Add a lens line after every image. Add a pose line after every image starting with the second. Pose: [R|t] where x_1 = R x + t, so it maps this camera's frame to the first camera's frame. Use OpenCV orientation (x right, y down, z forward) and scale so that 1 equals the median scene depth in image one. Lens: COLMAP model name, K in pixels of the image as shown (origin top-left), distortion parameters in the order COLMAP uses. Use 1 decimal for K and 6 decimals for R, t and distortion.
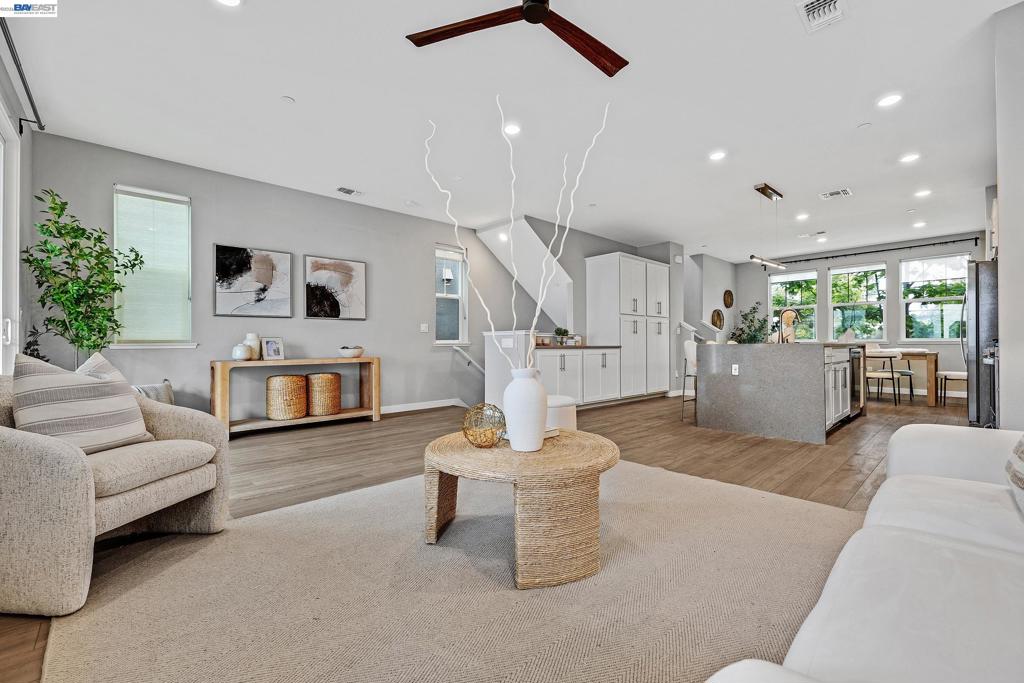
lens RADIAL K [[426.3, 0, 511.6], [0, 426.3, 343.1], [0, 0, 1]] dist [0.000901, 0.000120]
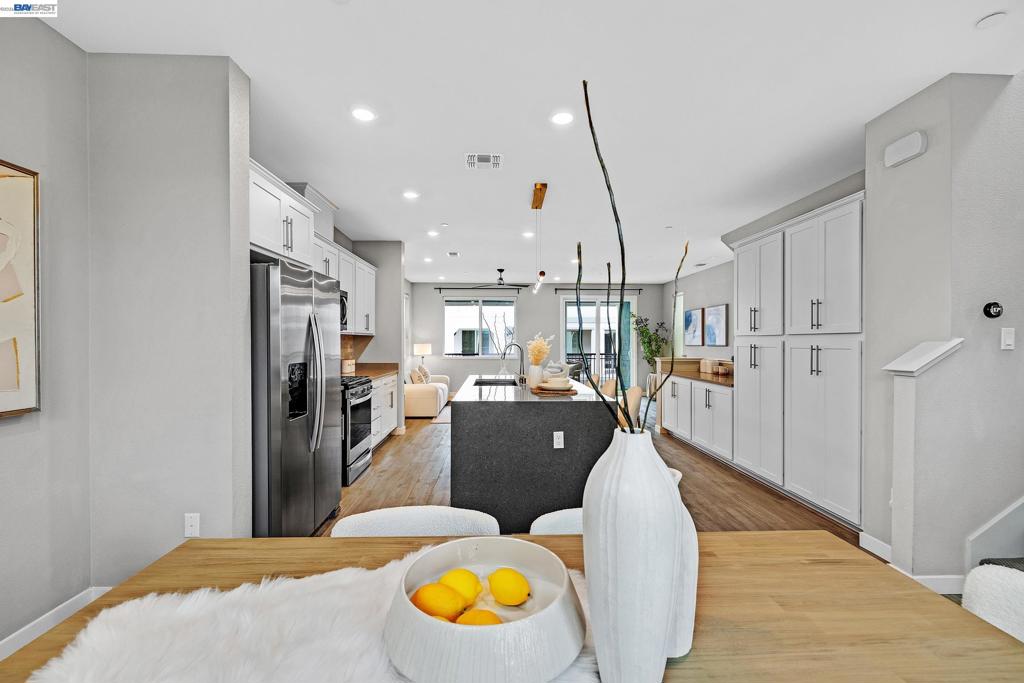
lens RADIAL K [[426.3, 0, 510.9], [0, 426.3, 343.1], [0, 0, 1]] dist [0.000901, 0.000120]
pose [[-0.649095, 0.004776, -0.760693, 0.889224], [0.004338, 0.999987, 0.002578, -0.055049], [0.760695, -0.001627, -0.649107, 1.047410]]
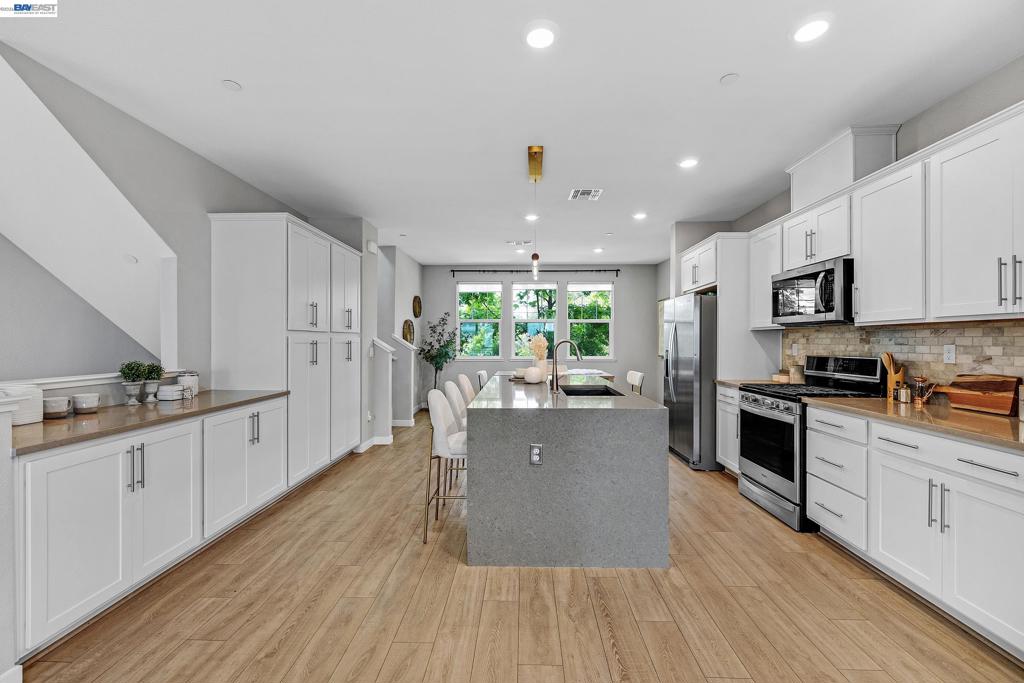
lens RADIAL K [[426.3, 0, 508.0], [0, 426.3, 341.6], [0, 0, 1]] dist [0.000901, 0.000120]
pose [[0.704067, 0.002896, 0.710127, 0.063052], [-0.007398, 0.999967, 0.003258, -0.052407], [-0.710095, -0.007547, 0.704066, 0.384216]]
